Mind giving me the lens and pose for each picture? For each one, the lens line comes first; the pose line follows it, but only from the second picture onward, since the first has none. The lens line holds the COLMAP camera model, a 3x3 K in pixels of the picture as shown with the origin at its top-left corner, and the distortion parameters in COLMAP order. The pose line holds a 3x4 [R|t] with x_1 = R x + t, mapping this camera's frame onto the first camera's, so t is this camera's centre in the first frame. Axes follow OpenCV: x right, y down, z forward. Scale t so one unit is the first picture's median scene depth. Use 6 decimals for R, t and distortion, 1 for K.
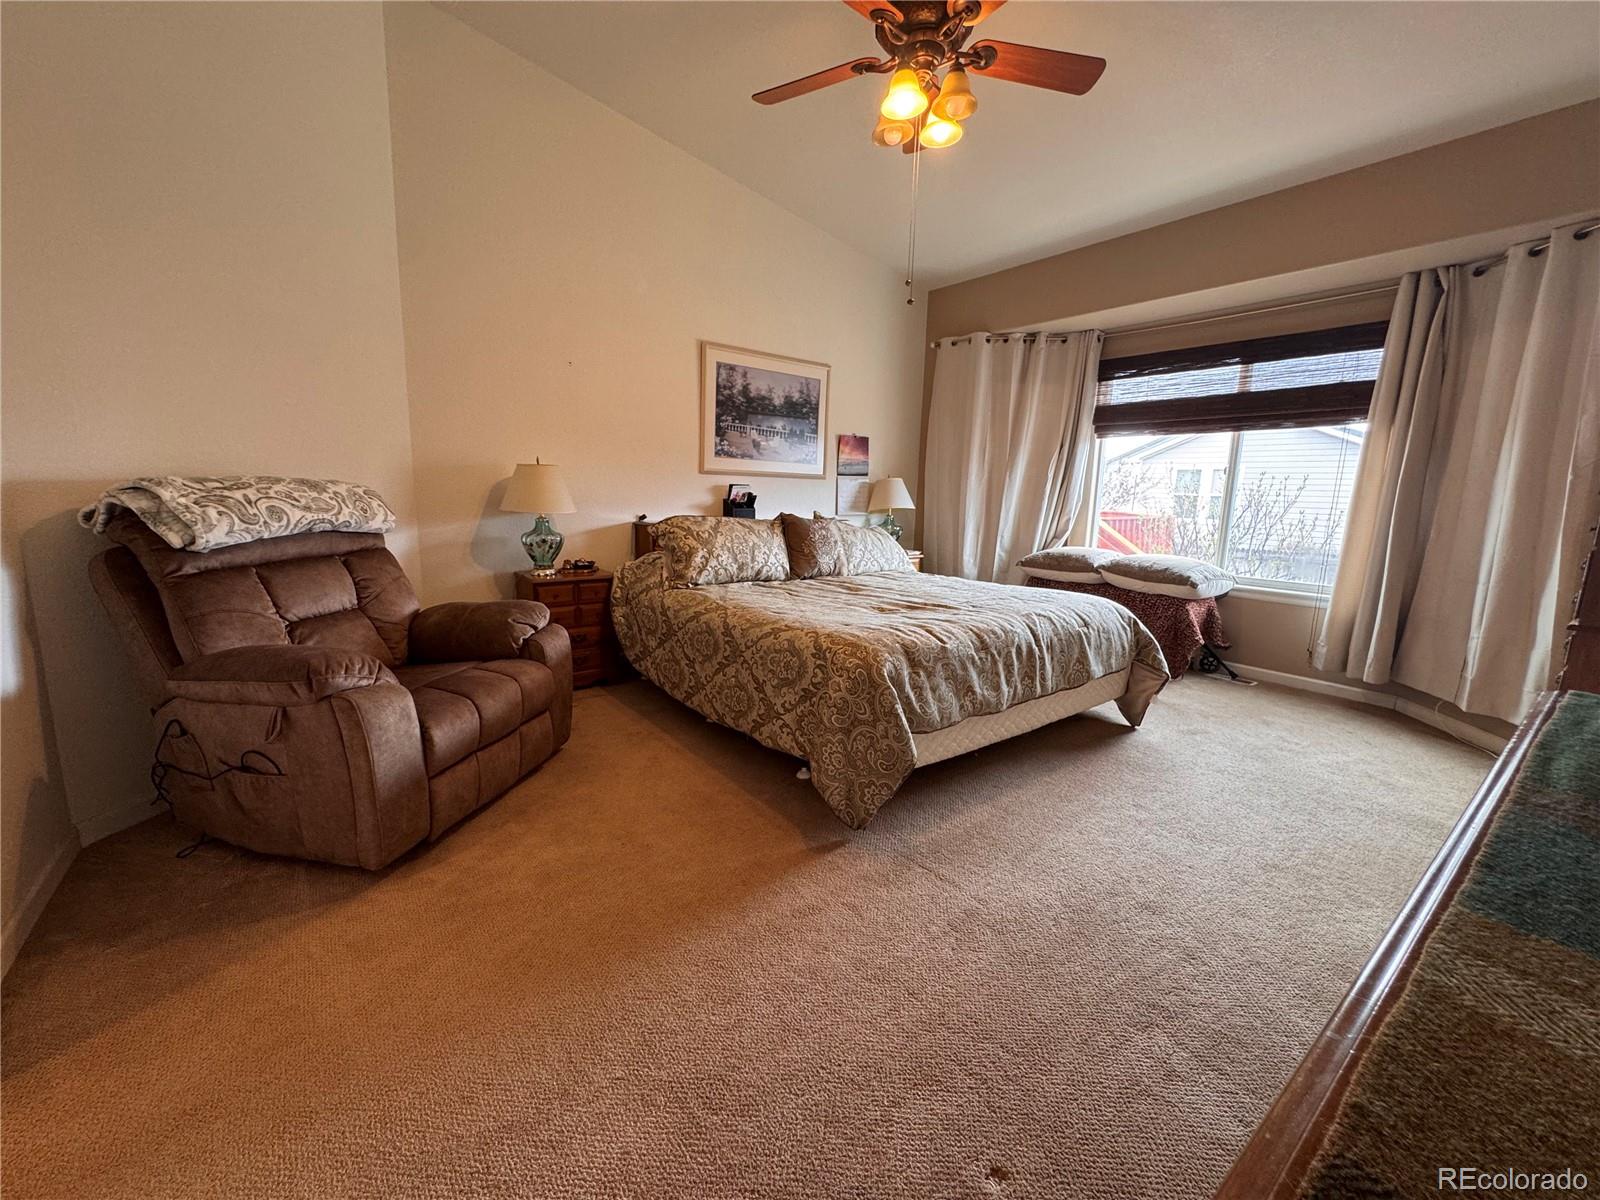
lens RADIAL K [[642.8, 0, 797.4], [0, 642.8, 595.7], [0, 0, 1]] dist [-0.004394, 0.001121]
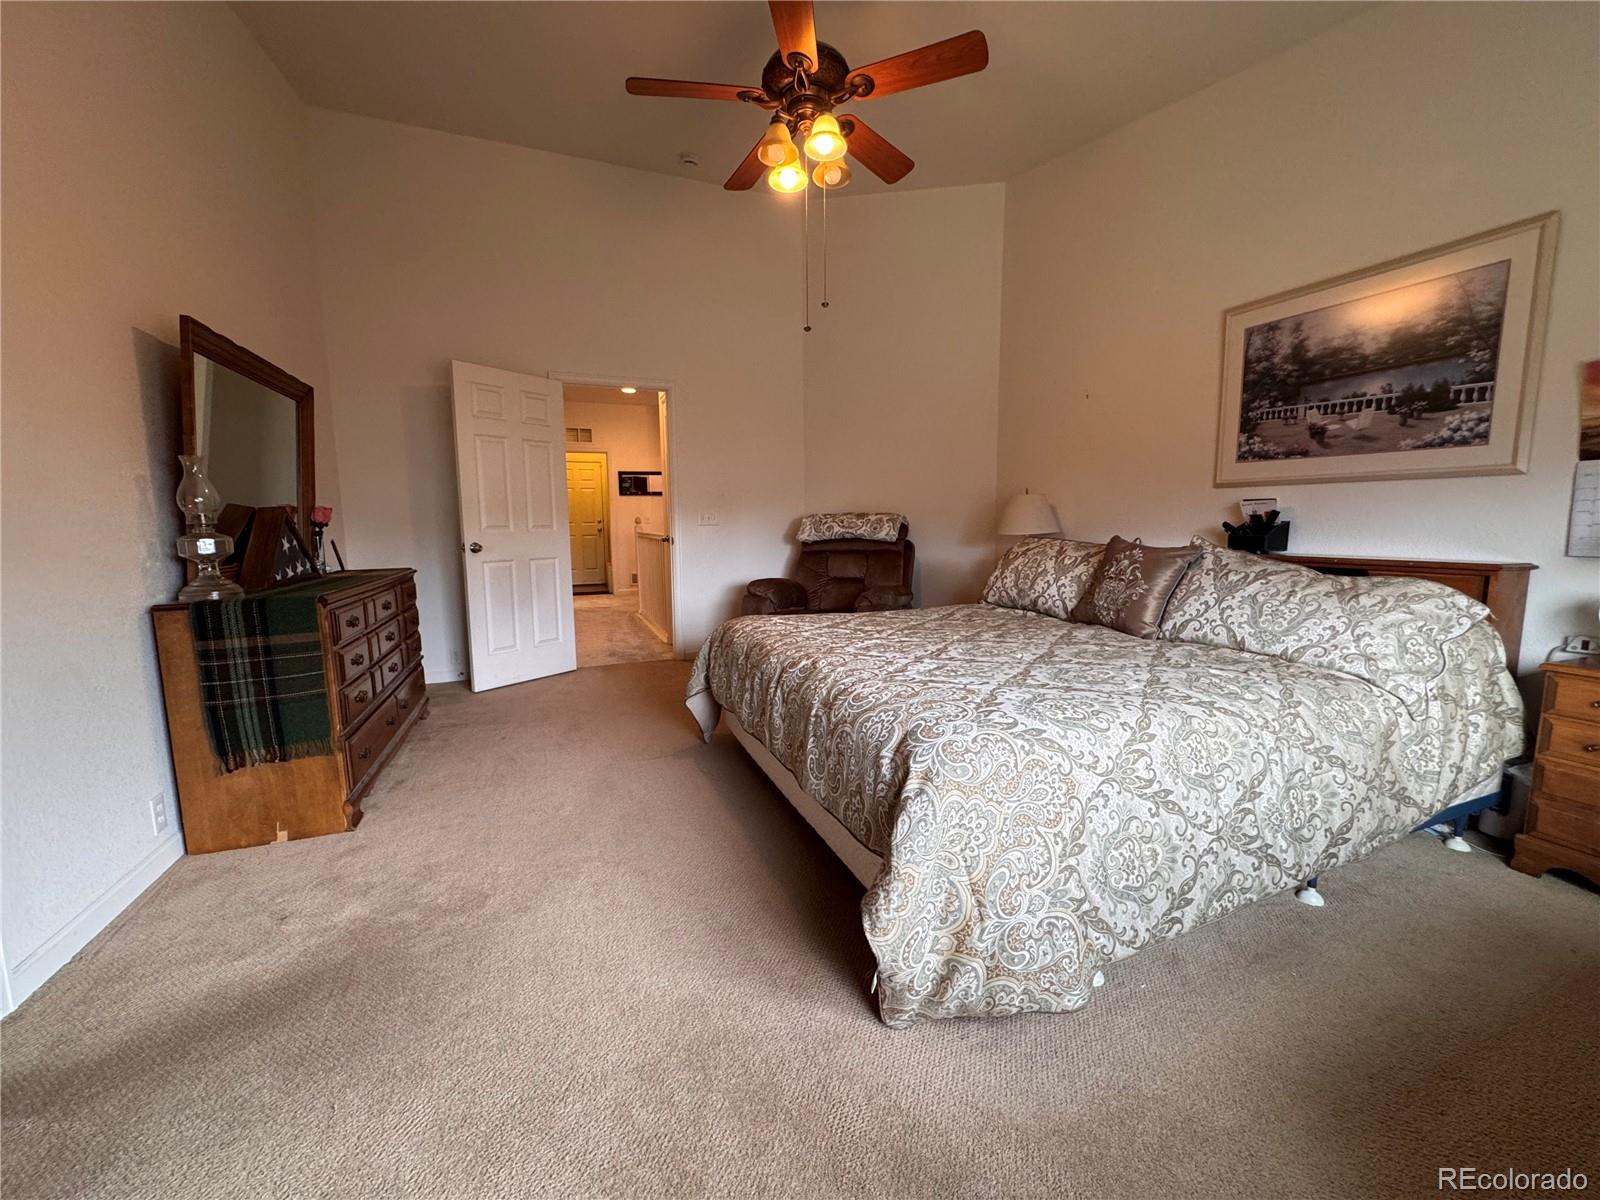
lens RADIAL K [[642.8, 0, 801.5], [0, 642.8, 598.9], [0, 0, 1]] dist [-0.004394, 0.001121]
pose [[-0.262496, 0.094580, -0.960287, 0.694946], [-0.155864, 0.977960, 0.138926, -0.091358], [0.952262, 0.186142, -0.241969, 0.738958]]
